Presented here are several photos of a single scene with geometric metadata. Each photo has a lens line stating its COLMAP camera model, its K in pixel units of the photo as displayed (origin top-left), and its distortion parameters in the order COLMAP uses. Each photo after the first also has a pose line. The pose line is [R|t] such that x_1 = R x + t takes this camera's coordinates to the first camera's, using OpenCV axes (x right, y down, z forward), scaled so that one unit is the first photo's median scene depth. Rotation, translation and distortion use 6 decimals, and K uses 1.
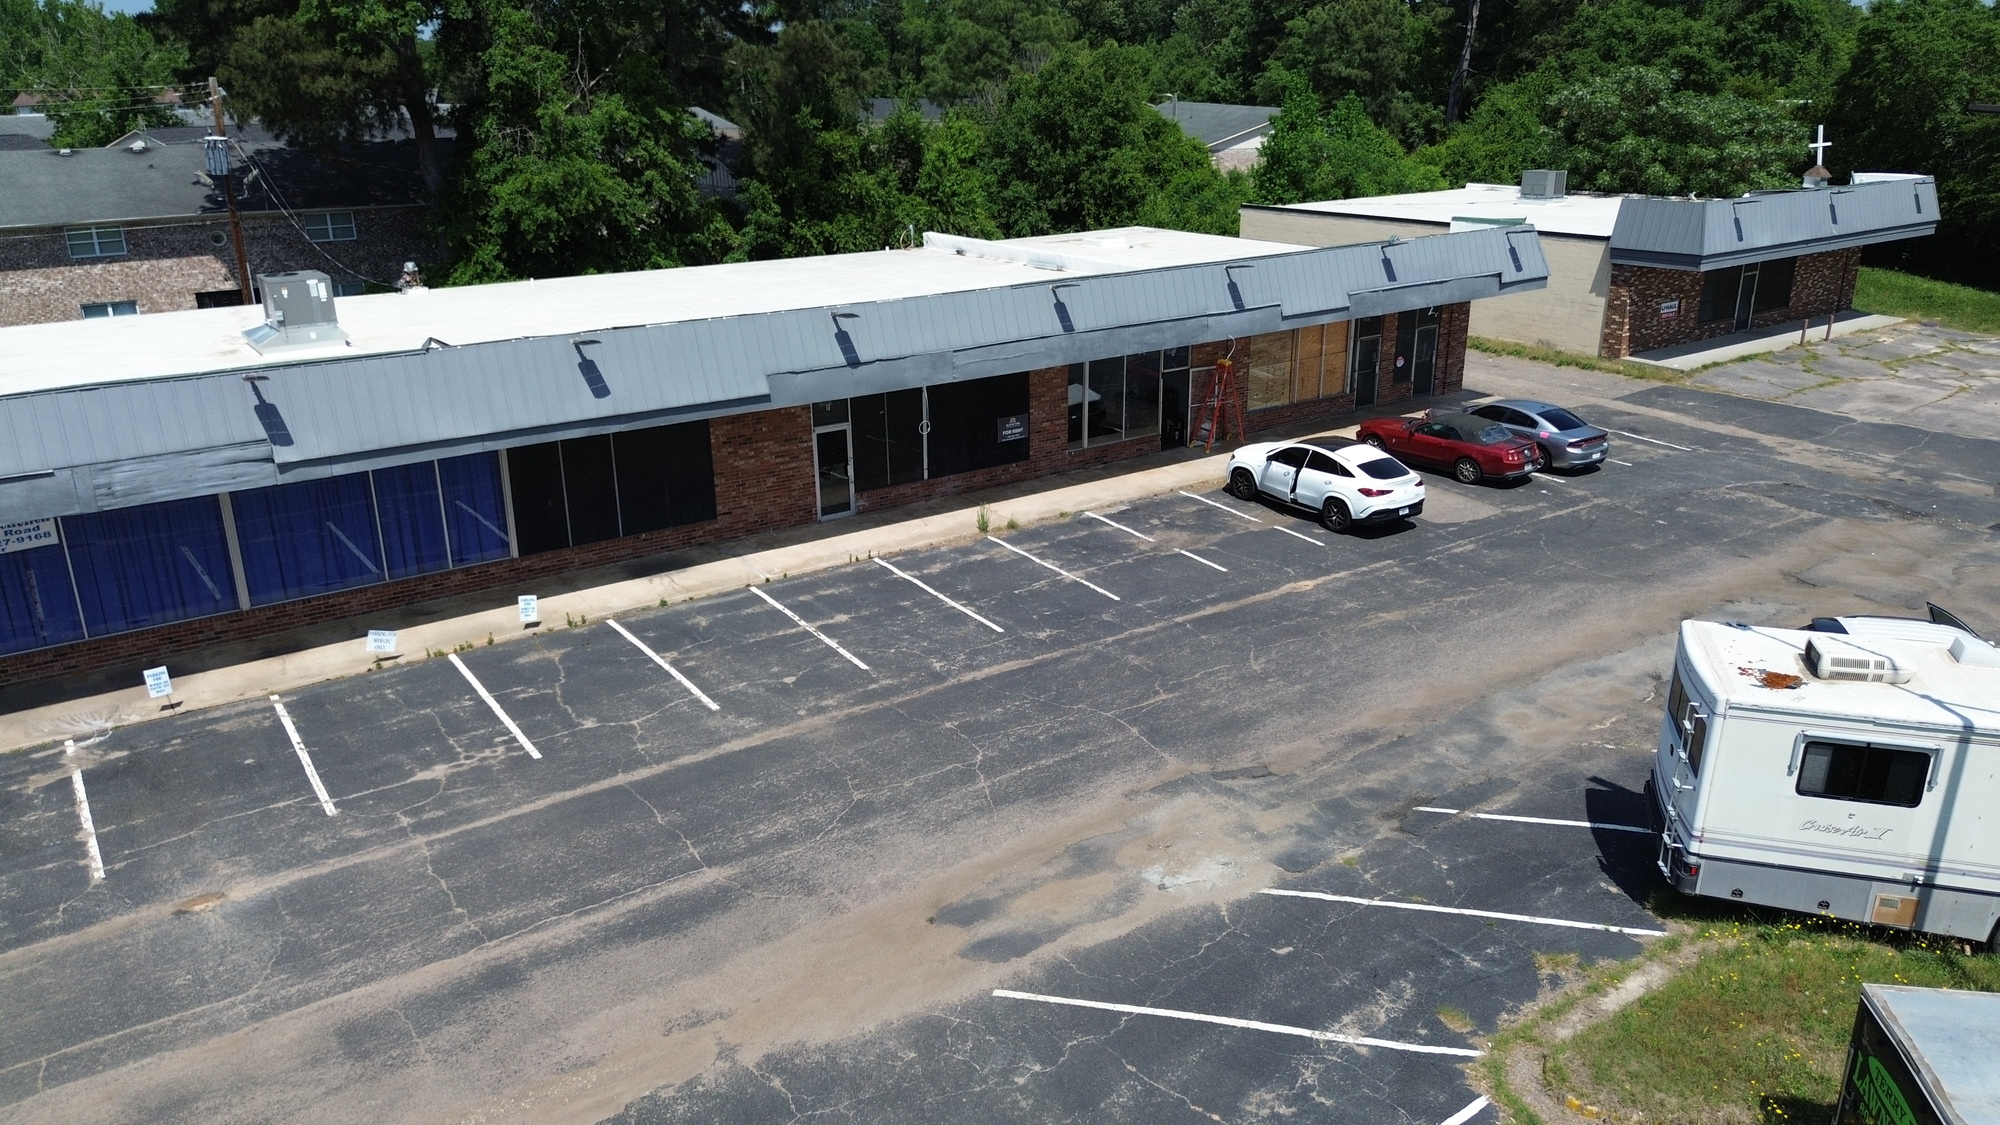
lens RADIAL K [[1432.9, 0, 1000.0], [0, 1432.9, 562.5], [0, 0, 1]] dist [0.068149, -0.058585]
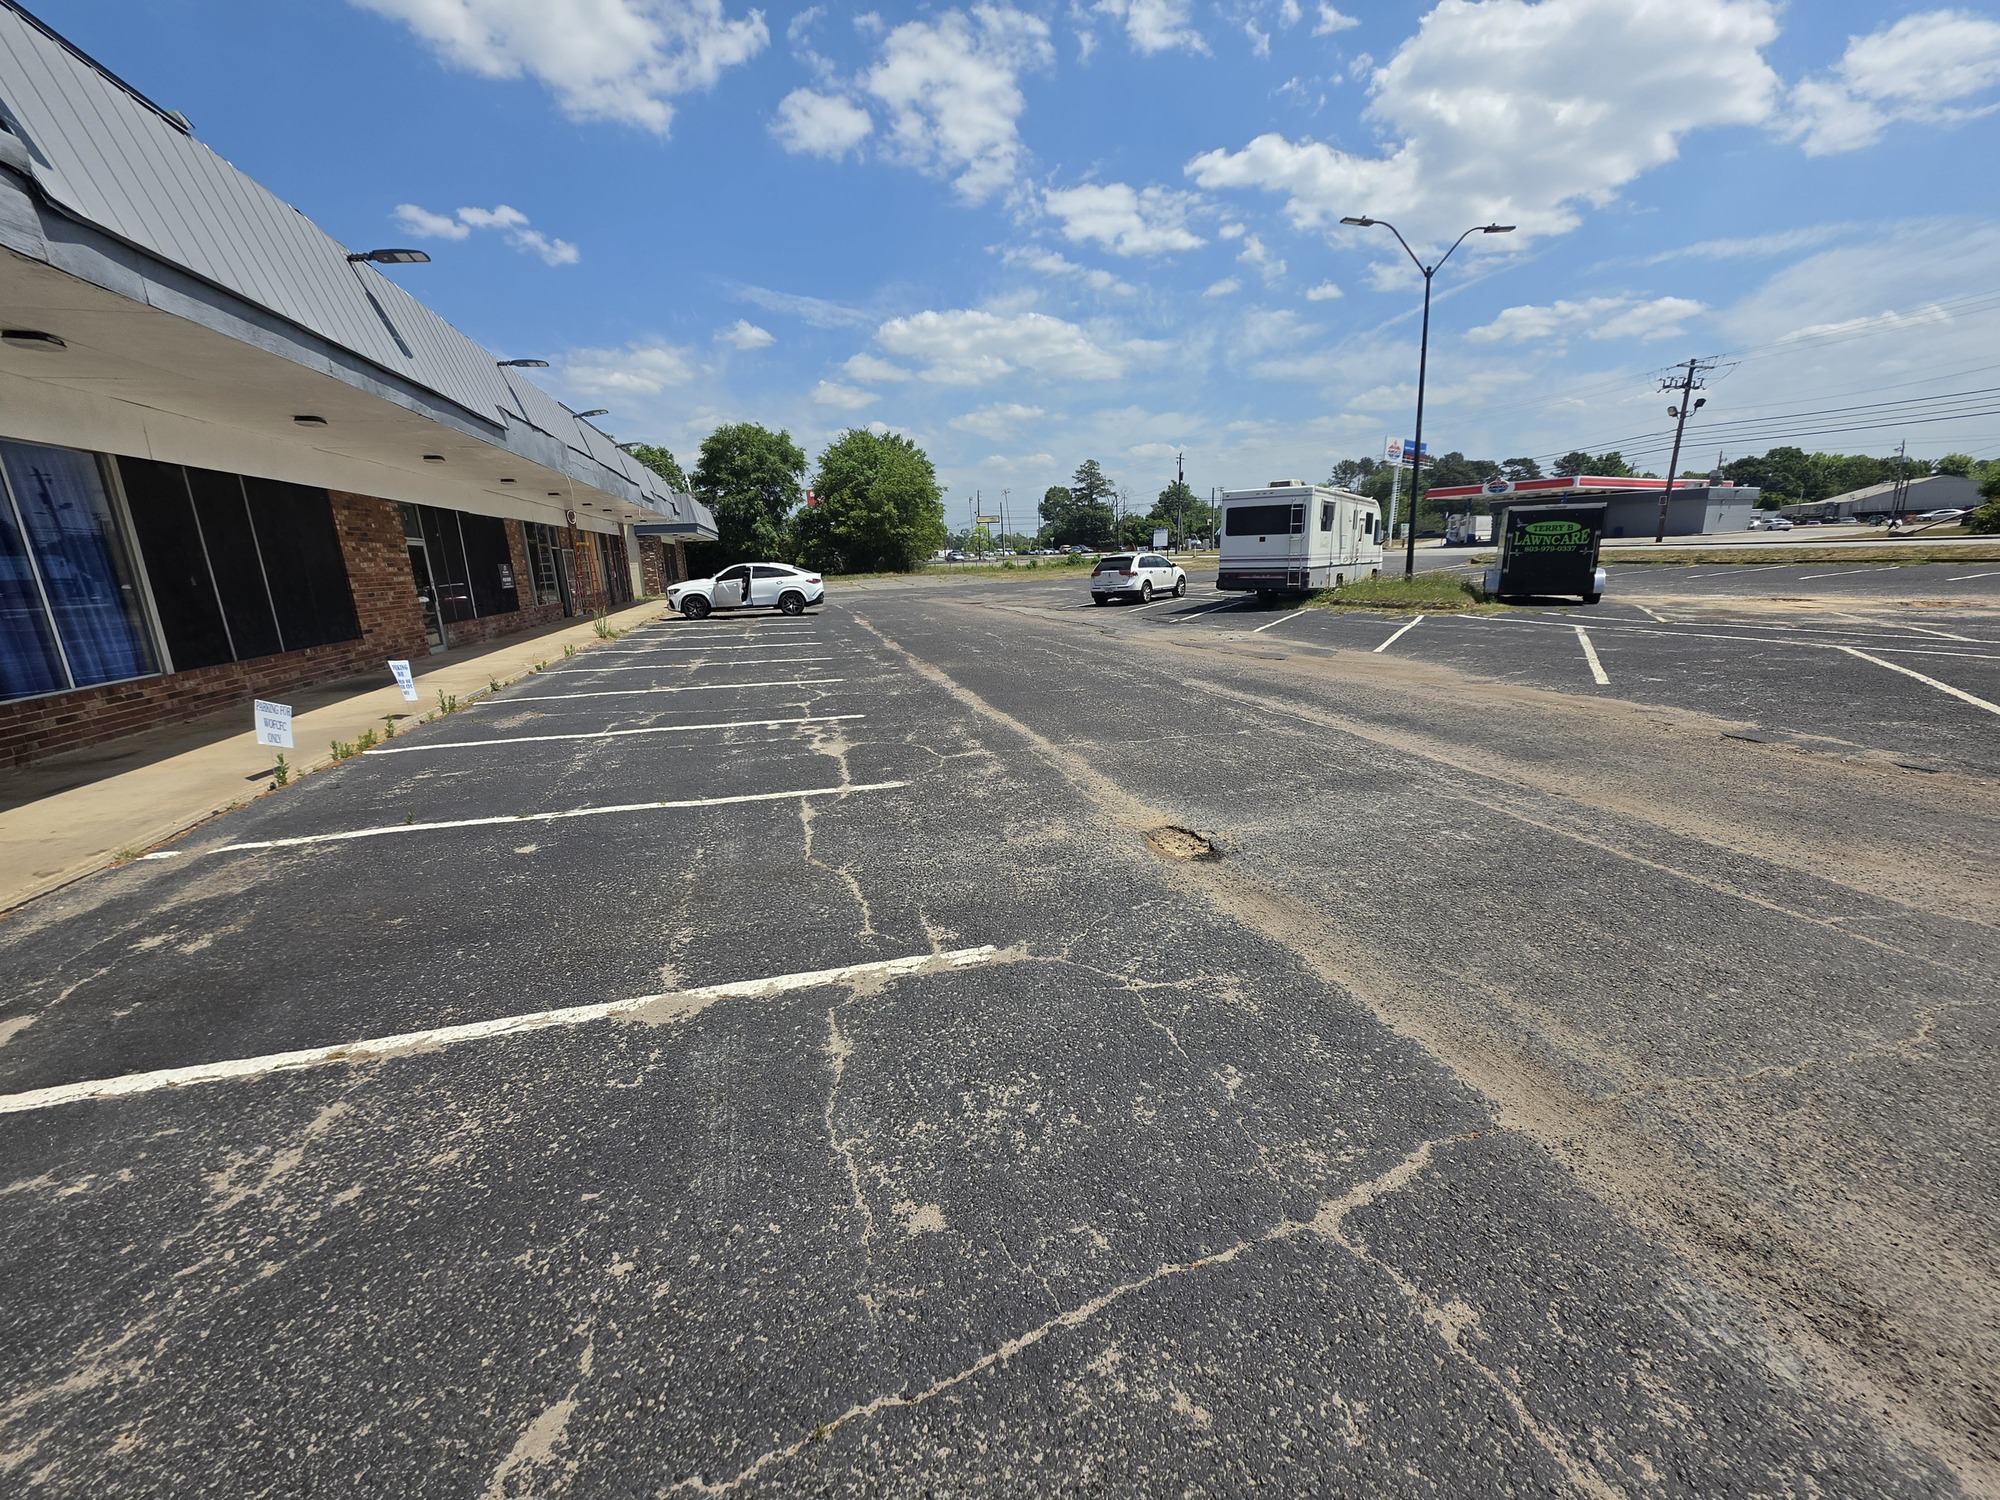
lens RADIAL K [[779.1, 0, 1000.0], [0, 779.1, 750.0], [0, 0, 1]] dist [-0.000442, -0.000050]
pose [[0.343777, -0.234603, 0.909274, -0.400930], [0.339474, 0.933852, 0.112596, 0.079222], [-0.875542, 0.269967, 0.400679, 0.475109]]
